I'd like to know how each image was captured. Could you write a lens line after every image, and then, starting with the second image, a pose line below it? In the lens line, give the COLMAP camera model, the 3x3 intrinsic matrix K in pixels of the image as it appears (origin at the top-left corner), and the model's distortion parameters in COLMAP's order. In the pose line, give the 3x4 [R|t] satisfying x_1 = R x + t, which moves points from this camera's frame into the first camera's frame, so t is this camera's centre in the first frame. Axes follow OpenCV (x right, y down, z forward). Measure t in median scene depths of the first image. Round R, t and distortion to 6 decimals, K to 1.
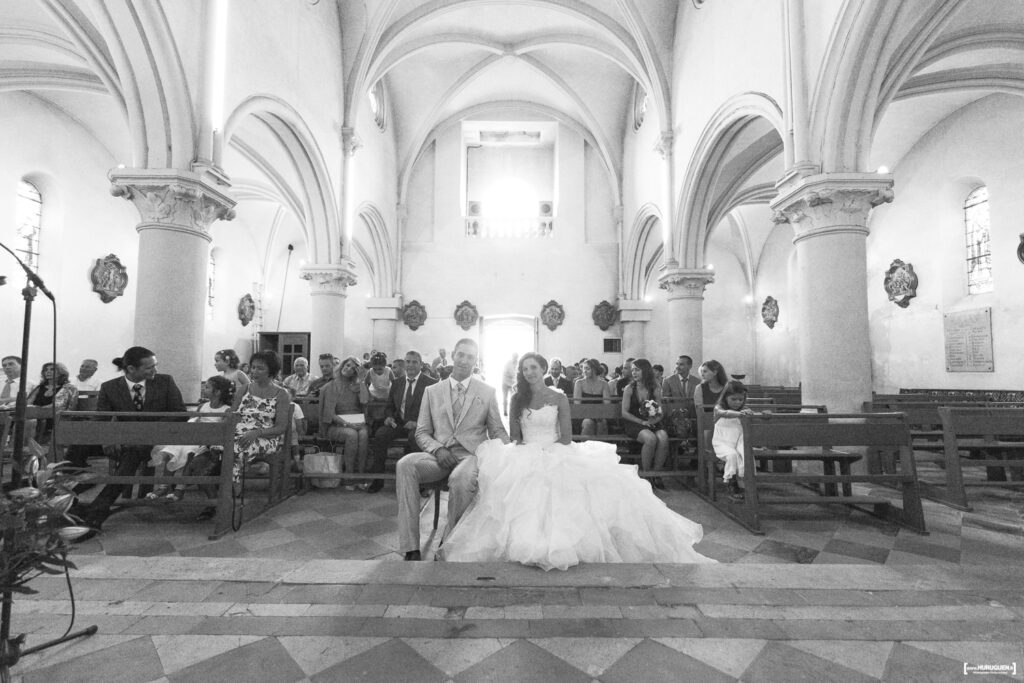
lens RADIAL K [[490.9, 0, 511.9], [0, 490.9, 353.8], [0, 0, 1]] dist [0.001555, -0.000745]
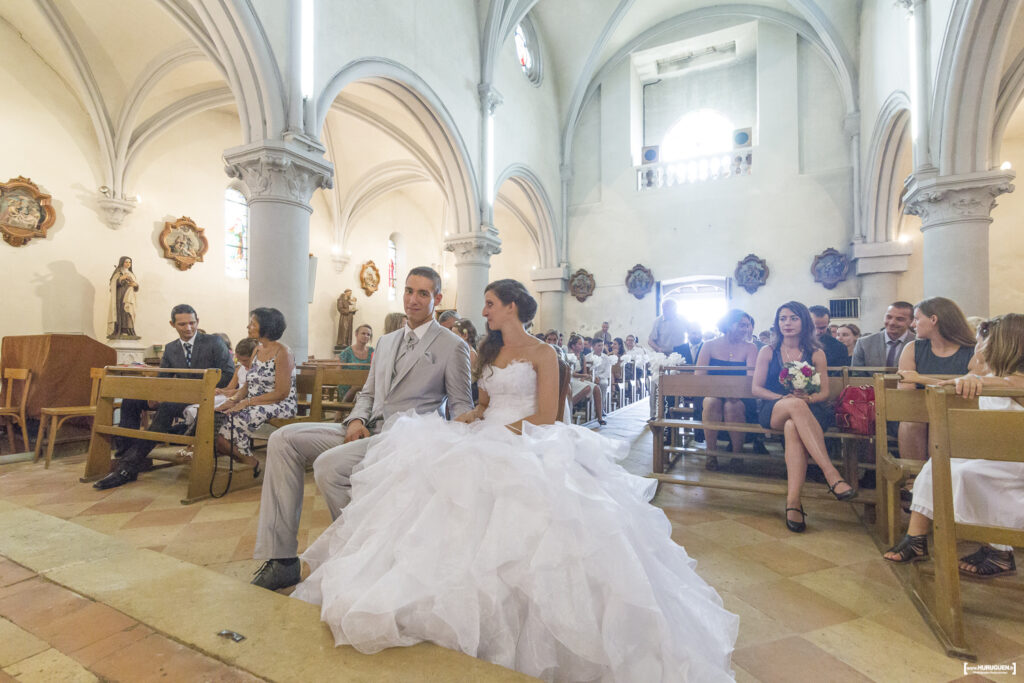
lens RADIAL K [[490.9, 0, 511.9], [0, 490.9, 353.8], [0, 0, 1]] dist [0.001555, -0.000745]
pose [[0.891019, -0.005009, -0.453939, 0.102511], [0.019285, 0.999454, 0.026826, 0.022601], [0.453557, -0.032656, 0.890629, 0.128384]]
